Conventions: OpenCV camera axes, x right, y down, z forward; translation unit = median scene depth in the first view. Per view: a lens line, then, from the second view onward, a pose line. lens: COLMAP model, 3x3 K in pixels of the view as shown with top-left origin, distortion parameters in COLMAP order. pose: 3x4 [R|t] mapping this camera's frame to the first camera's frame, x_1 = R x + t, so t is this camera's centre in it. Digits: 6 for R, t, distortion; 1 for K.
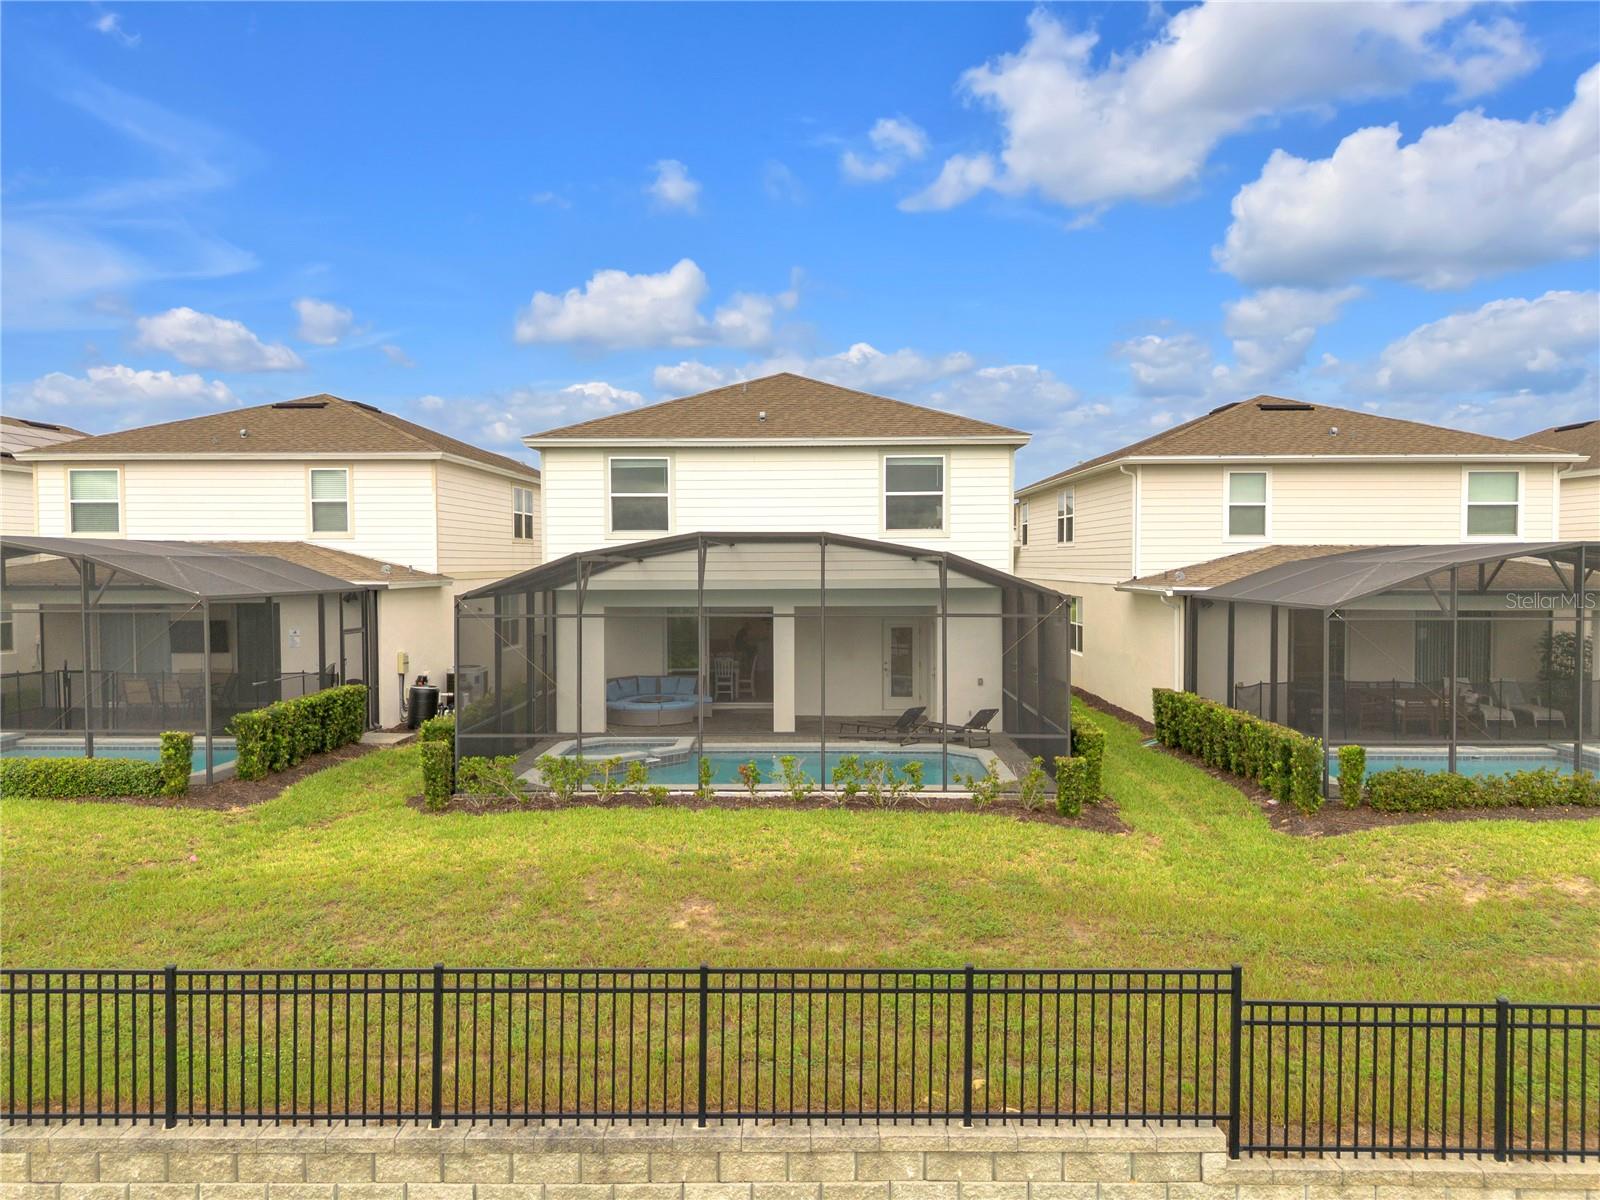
lens RADIAL K [[1121.3, 0, 800.0], [0, 1121.3, 600.0], [0, 0, 1]] dist [0.050698, -0.035931]
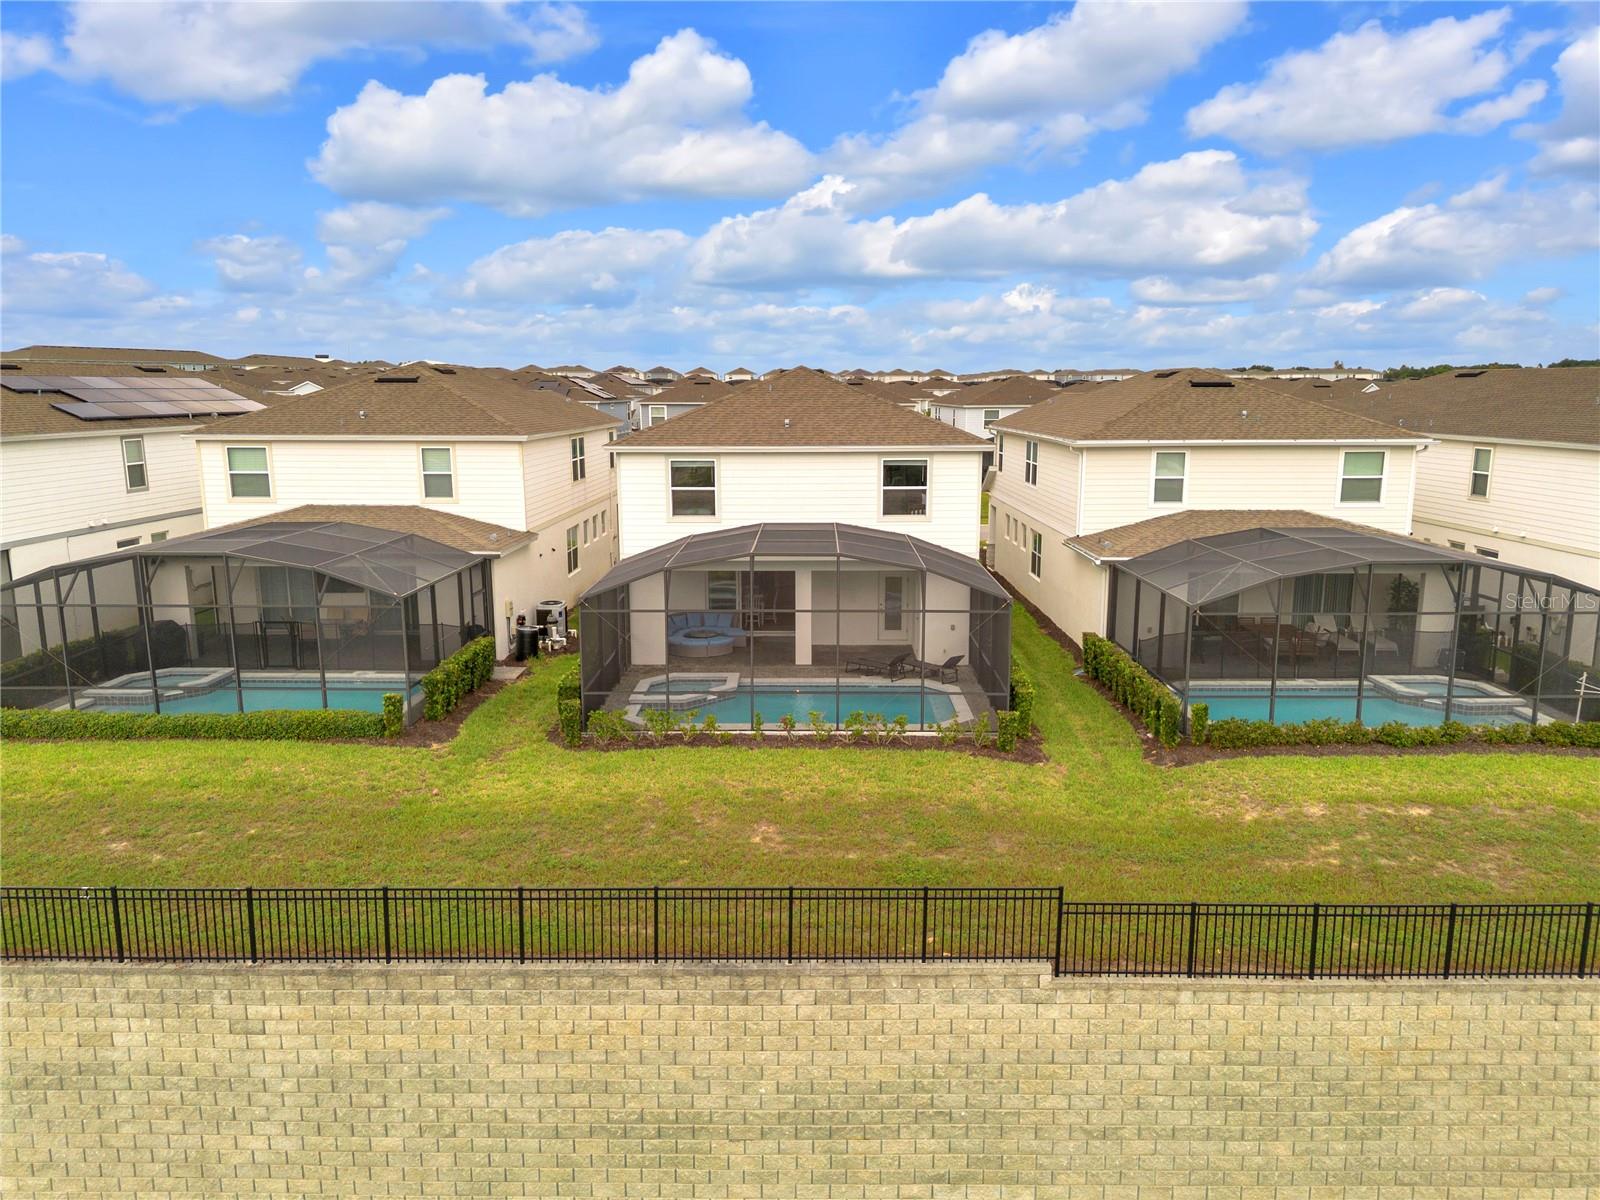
lens RADIAL K [[1121.3, 0, 800.0], [0, 1121.3, 600.0], [0, 0, 1]] dist [0.050698, -0.035931]
pose [[0.999970, -0.000582, 0.007750, -0.048186], [-0.000612, 0.988190, 0.153230, -0.267988], [-0.007748, -0.153231, 0.988160, -0.490678]]
